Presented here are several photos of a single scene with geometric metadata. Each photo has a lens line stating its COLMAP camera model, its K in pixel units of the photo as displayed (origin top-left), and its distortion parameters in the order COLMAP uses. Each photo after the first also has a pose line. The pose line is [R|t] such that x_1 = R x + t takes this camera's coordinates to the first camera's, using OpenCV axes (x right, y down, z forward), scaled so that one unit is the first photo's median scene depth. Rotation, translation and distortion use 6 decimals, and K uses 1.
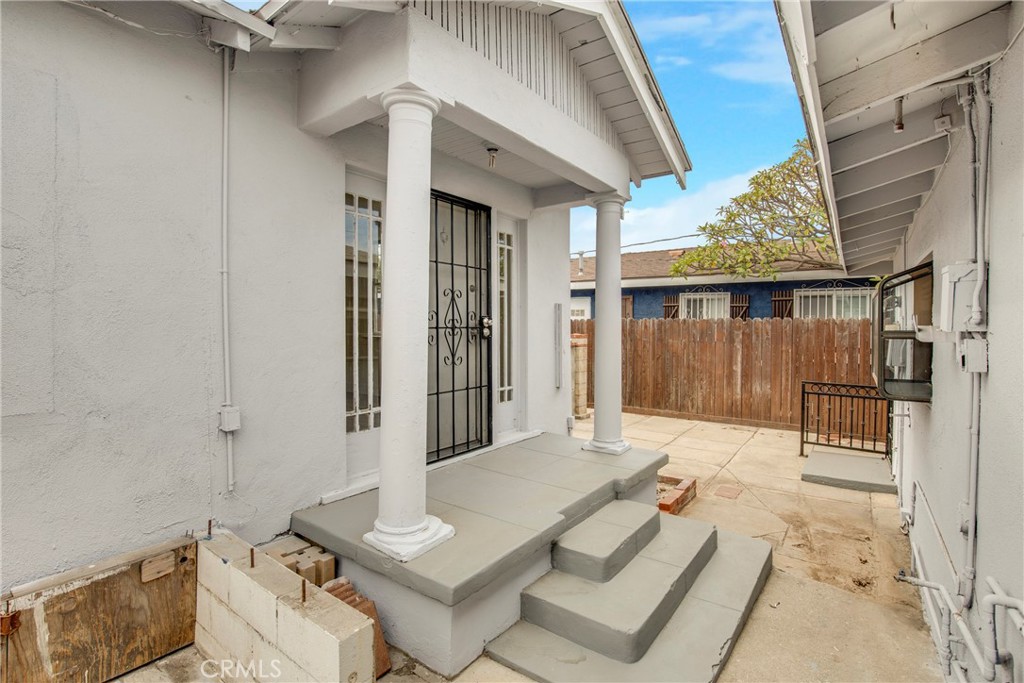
lens RADIAL K [[489.1, 0, 507.4], [0, 489.1, 345.4], [0, 0, 1]] dist [-0.029497, 0.006492]
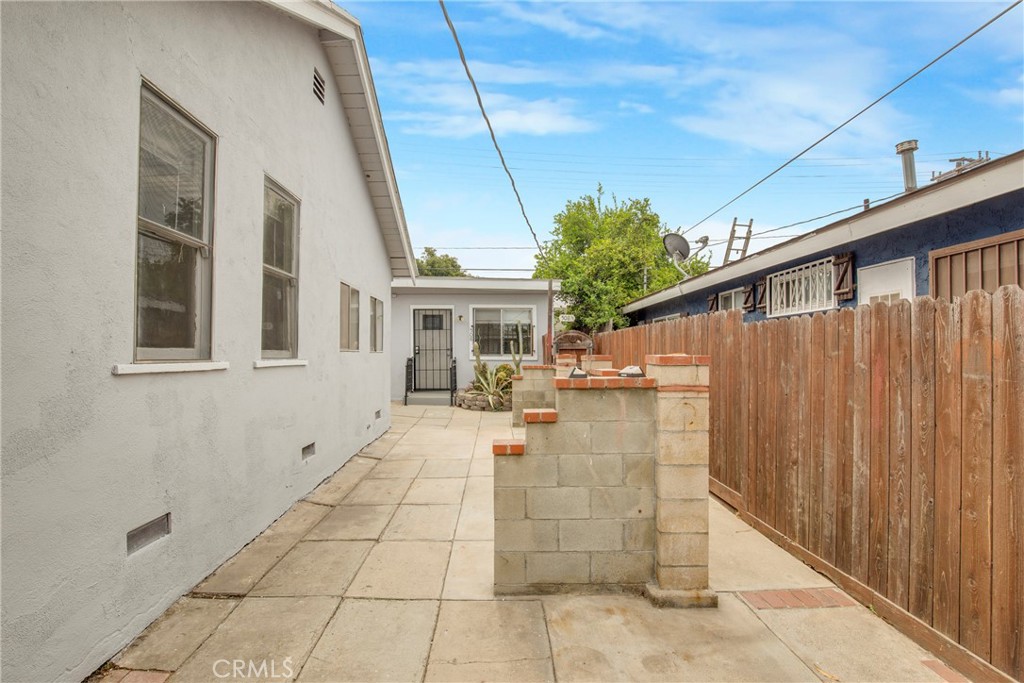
lens RADIAL K [[489.1, 0, 510.7], [0, 489.1, 366.8], [0, 0, 1]] dist [-0.029497, 0.006492]
pose [[0.613989, 0.012418, -0.789217, 0.167492], [-0.028041, 0.999588, -0.006087, -0.004569], [0.788817, 0.025868, 0.614084, 0.337639]]
